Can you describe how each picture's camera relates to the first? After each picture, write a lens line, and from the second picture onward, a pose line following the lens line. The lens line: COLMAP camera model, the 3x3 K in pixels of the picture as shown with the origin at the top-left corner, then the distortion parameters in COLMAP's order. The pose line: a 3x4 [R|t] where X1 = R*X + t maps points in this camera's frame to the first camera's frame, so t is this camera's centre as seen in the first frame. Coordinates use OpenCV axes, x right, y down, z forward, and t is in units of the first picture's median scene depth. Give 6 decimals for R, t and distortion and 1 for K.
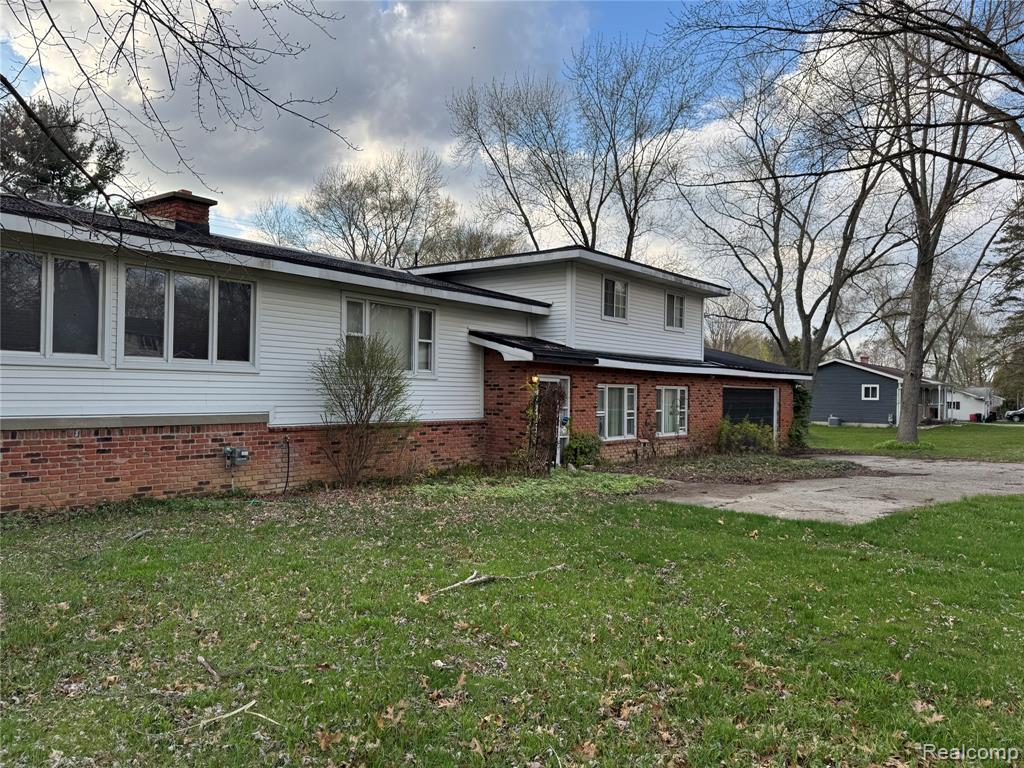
lens RADIAL K [[715.1, 0, 512.0], [0, 715.1, 384.0], [0, 0, 1]] dist [0.003306, -0.004182]
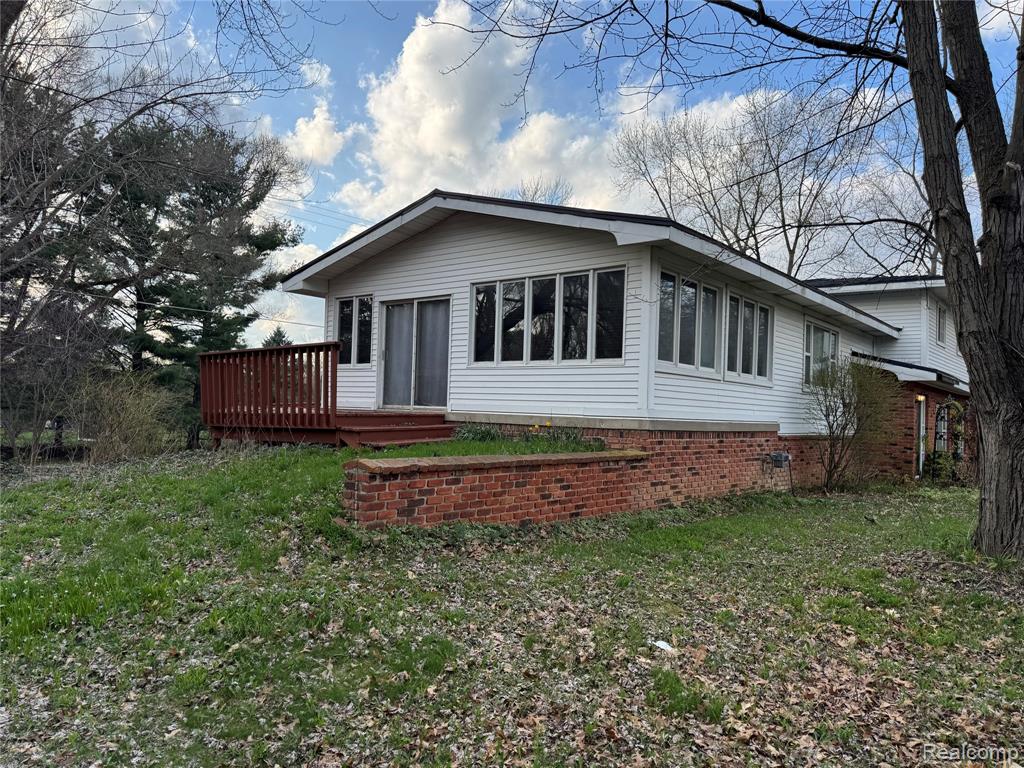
lens RADIAL K [[715.1, 0, 512.0], [0, 715.1, 384.0], [0, 0, 1]] dist [0.003306, -0.004182]
pose [[0.998116, 0.021710, -0.057383, -0.691753], [-0.023128, 0.999441, -0.024153, 0.016220], [0.056826, 0.025435, 0.998060, -0.144323]]
